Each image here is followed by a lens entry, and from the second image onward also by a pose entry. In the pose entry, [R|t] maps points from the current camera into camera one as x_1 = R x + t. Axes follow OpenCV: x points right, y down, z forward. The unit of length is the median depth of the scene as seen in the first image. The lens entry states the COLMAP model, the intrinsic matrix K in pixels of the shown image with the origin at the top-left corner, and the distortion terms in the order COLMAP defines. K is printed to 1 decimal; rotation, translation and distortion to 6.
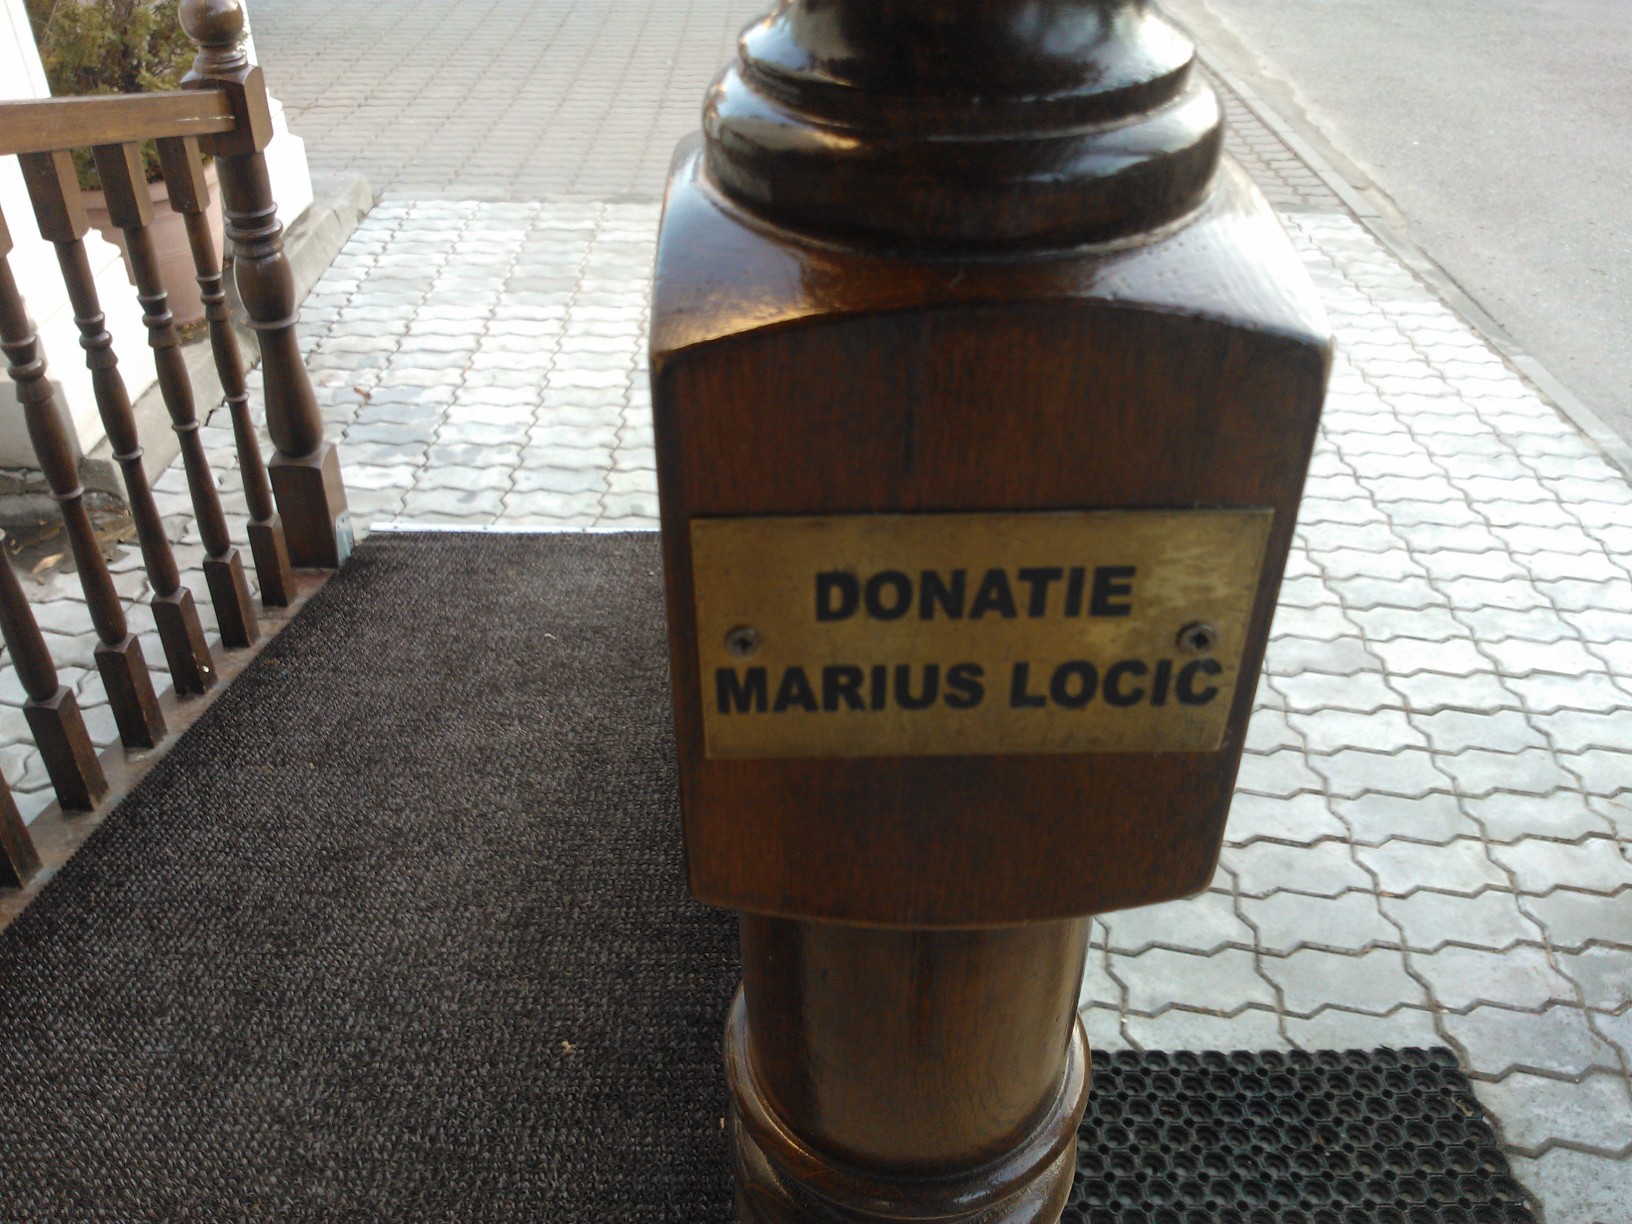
lens RADIAL K [[1347.1, 0, 783.0], [0, 1347.1, 551.3], [0, 0, 1]] dist [0.126217, -0.258628]
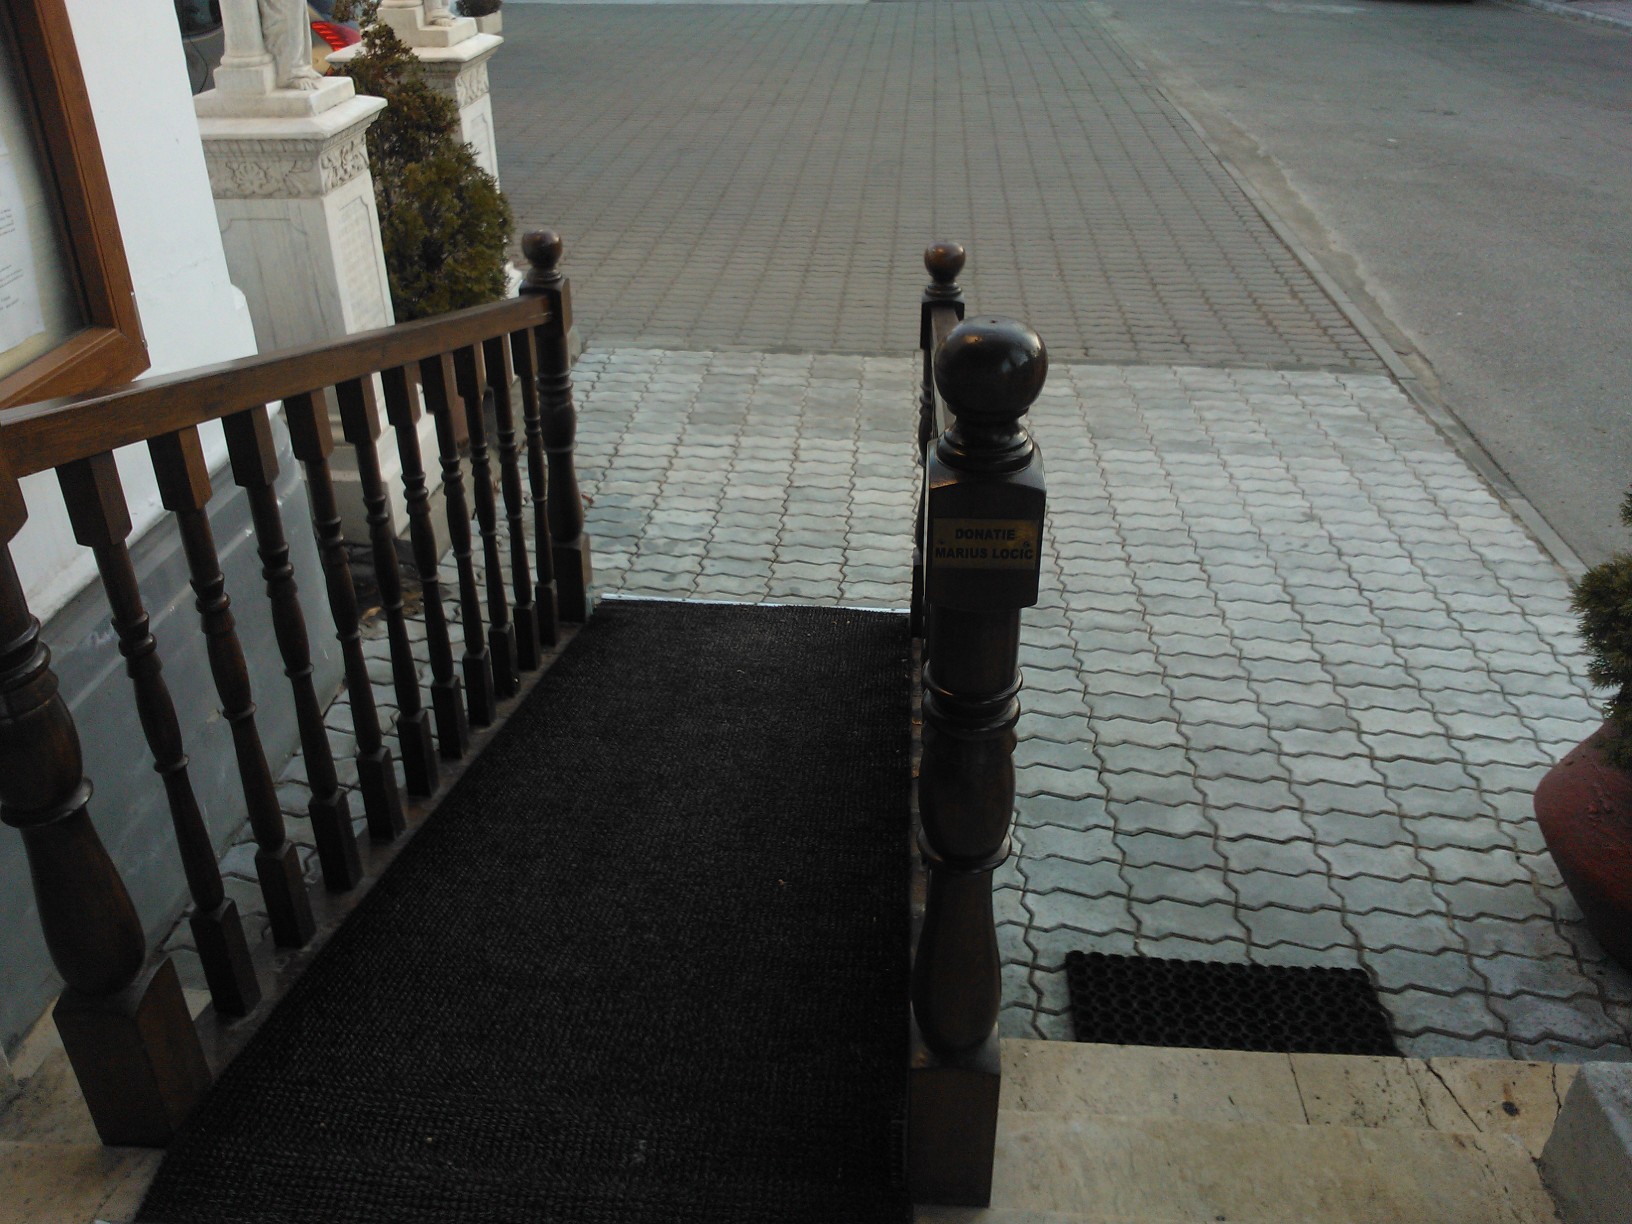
lens RADIAL K [[1347.1, 0, 783.0], [0, 1347.1, 551.3], [0, 0, 1]] dist [0.126217, -0.258628]
pose [[0.996306, 0.035386, -0.078243, -0.018502], [-0.042018, 0.995511, -0.084808, 0.045717], [0.074891, 0.087782, 0.993320, -0.341961]]
